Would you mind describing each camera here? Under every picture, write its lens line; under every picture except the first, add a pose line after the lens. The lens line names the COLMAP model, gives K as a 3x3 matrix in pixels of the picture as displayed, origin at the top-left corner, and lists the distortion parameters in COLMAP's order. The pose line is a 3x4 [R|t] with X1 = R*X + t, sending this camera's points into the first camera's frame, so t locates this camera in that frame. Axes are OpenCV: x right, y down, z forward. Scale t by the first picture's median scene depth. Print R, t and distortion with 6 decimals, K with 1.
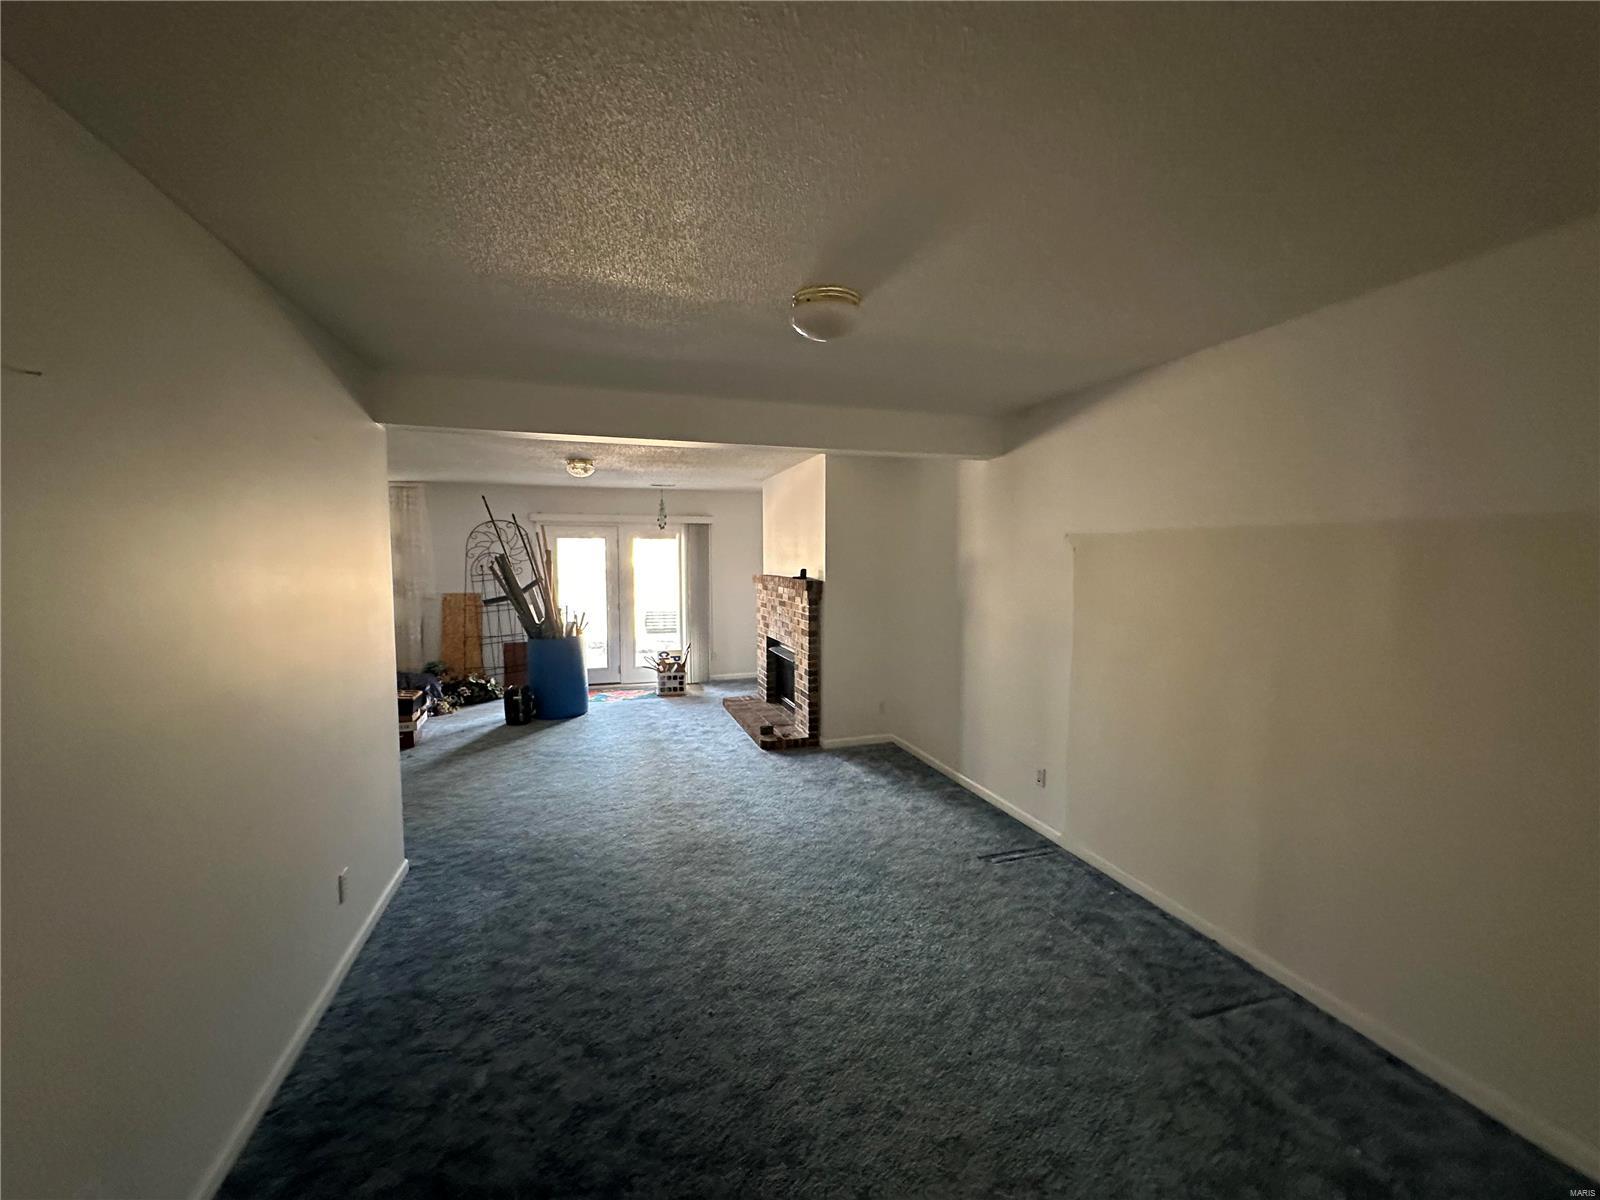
lens RADIAL K [[638.1, 0, 803.1], [0, 638.1, 596.5], [0, 0, 1]] dist [-0.002144, 0.000558]
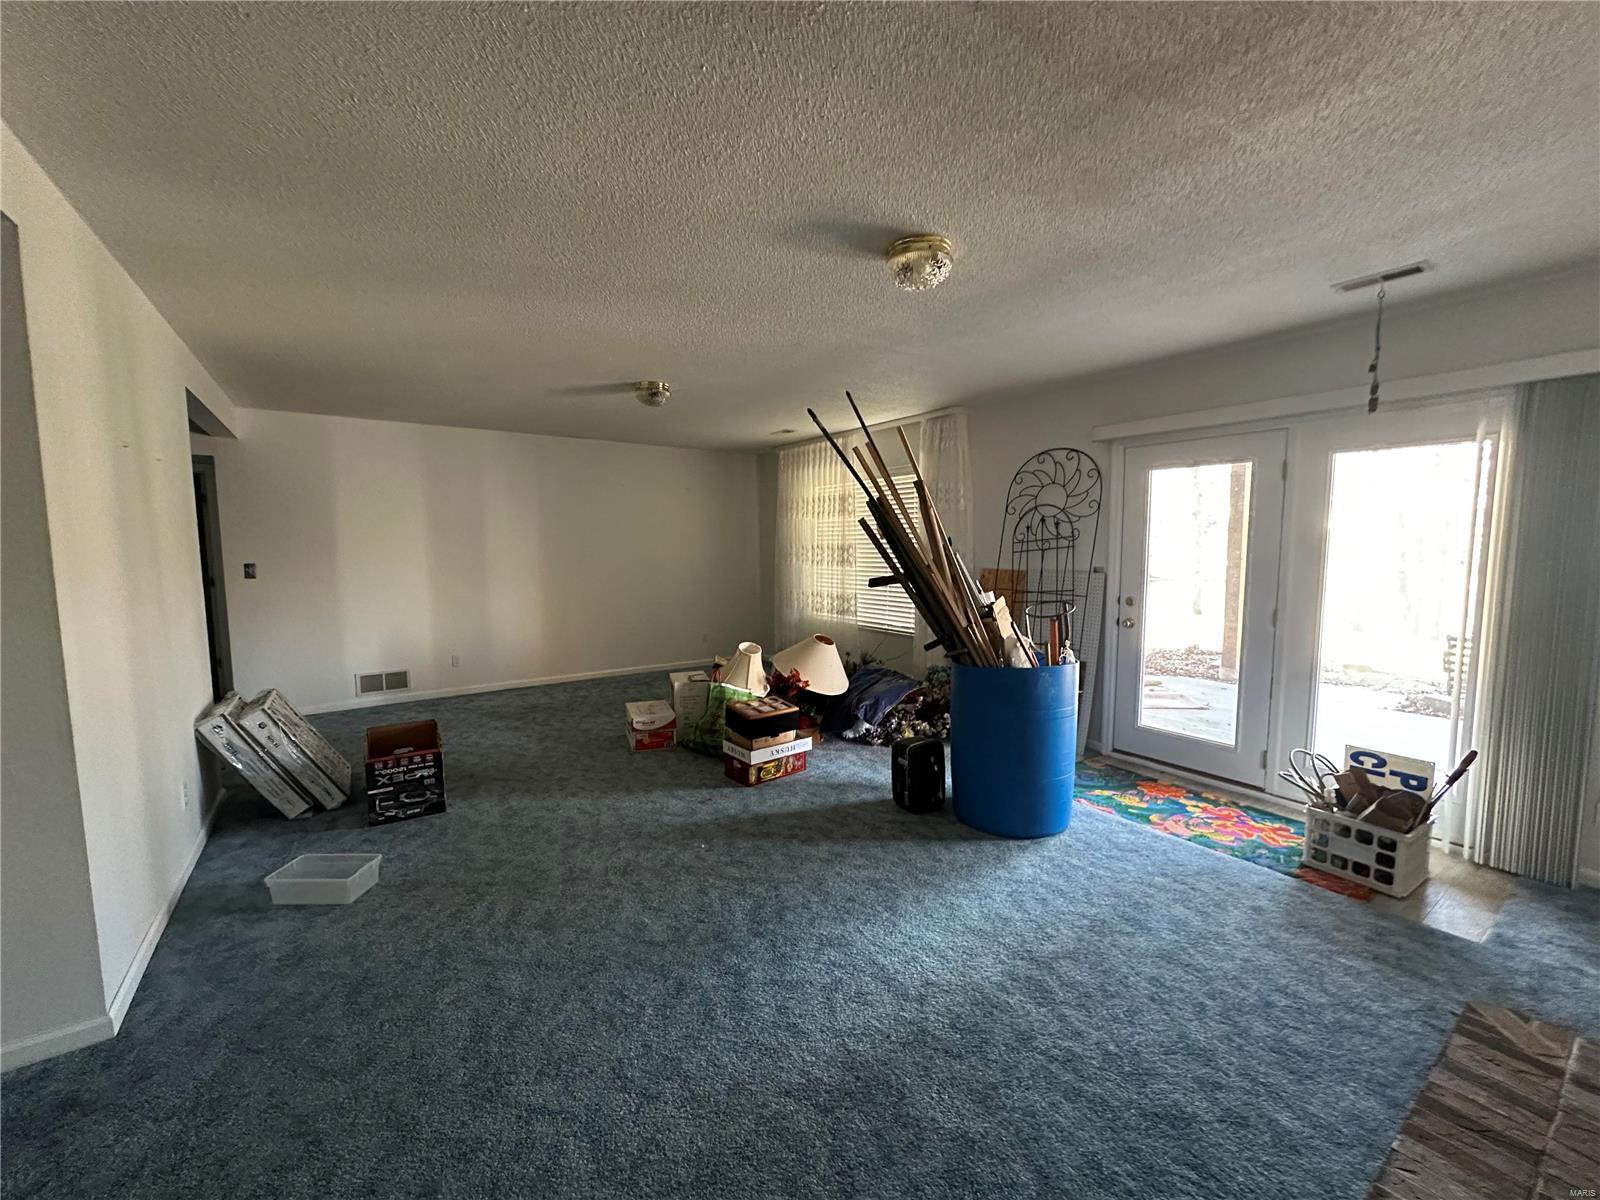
lens RADIAL K [[638.1, 0, 801.1], [0, 638.1, 597.9], [0, 0, 1]] dist [-0.002144, 0.000558]
pose [[0.289005, 0.086701, -0.953393, 0.032293], [-0.046325, 0.995990, 0.076532, -0.016301], [0.956206, 0.022048, 0.291863, 0.613885]]
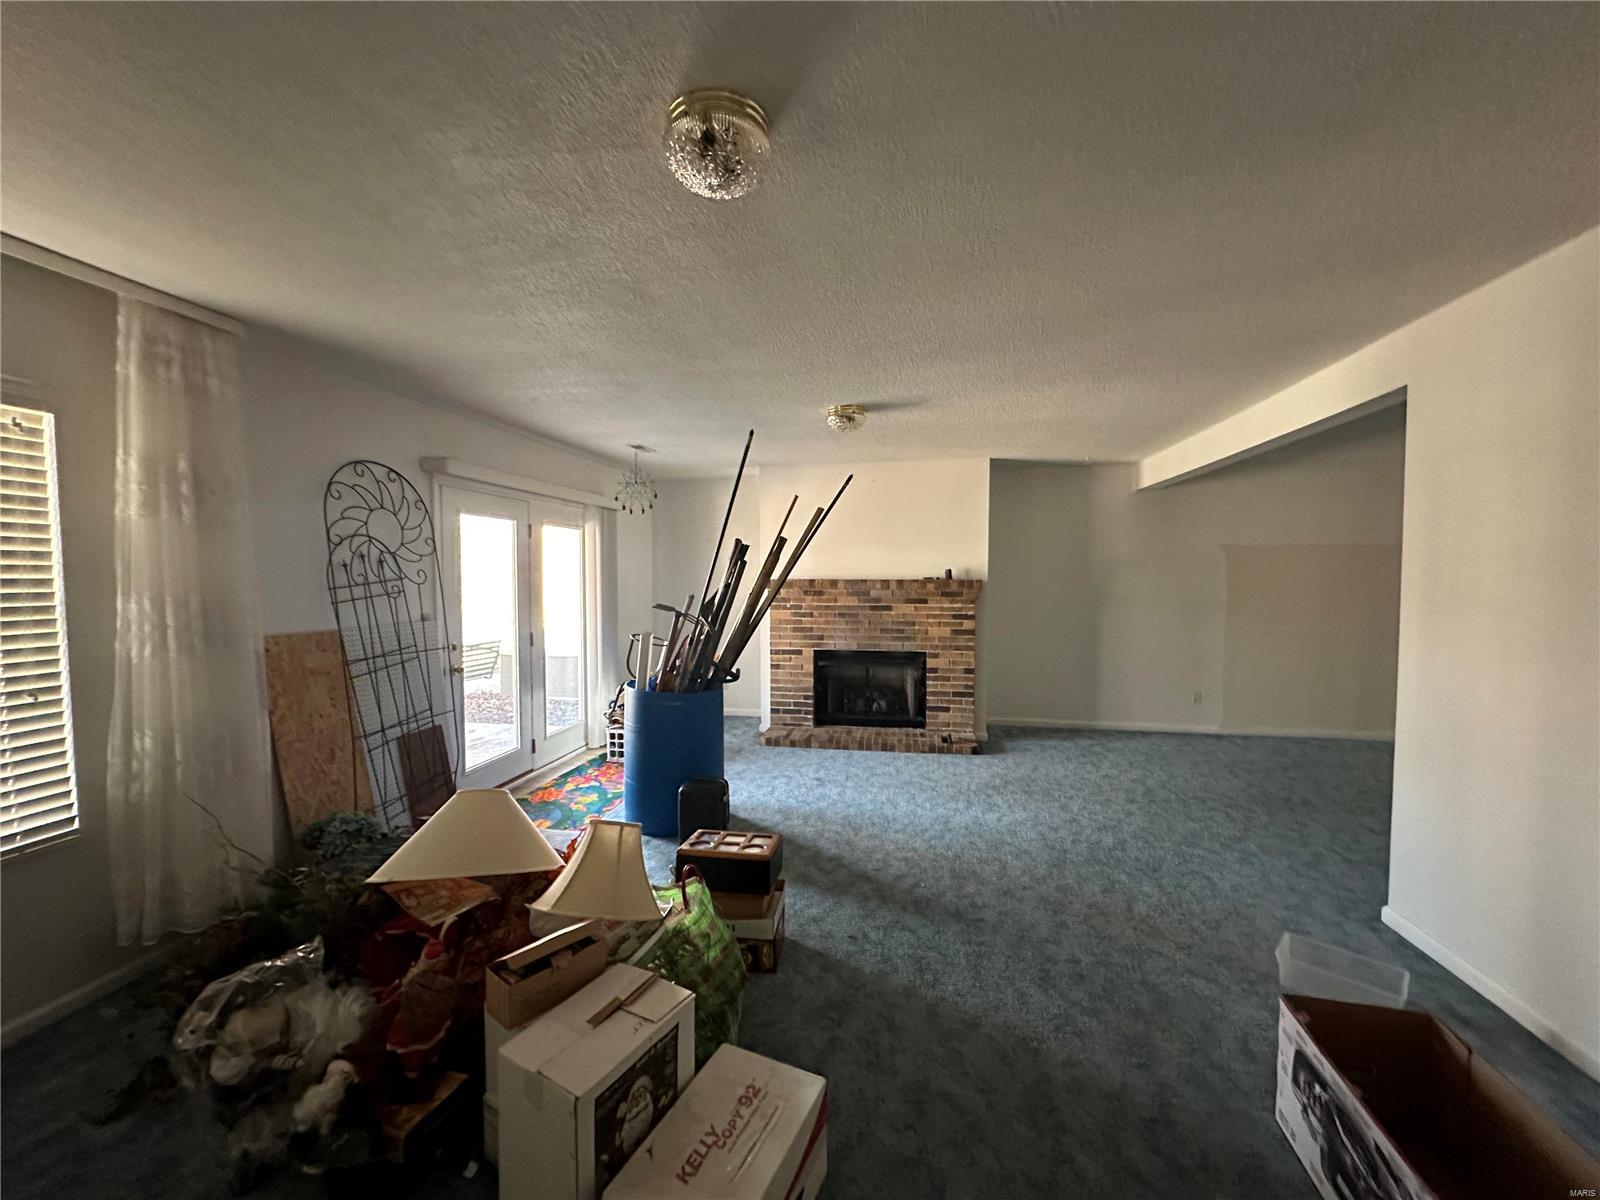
lens RADIAL K [[638.1, 0, 800.7], [0, 638.1, 602.8], [0, 0, 1]] dist [-0.002144, 0.000558]
pose [[0.479791, -0.039231, 0.876505, -0.736874], [0.052298, 0.998502, 0.016064, -0.014473], [-0.875823, 0.038132, 0.481124, 0.543673]]
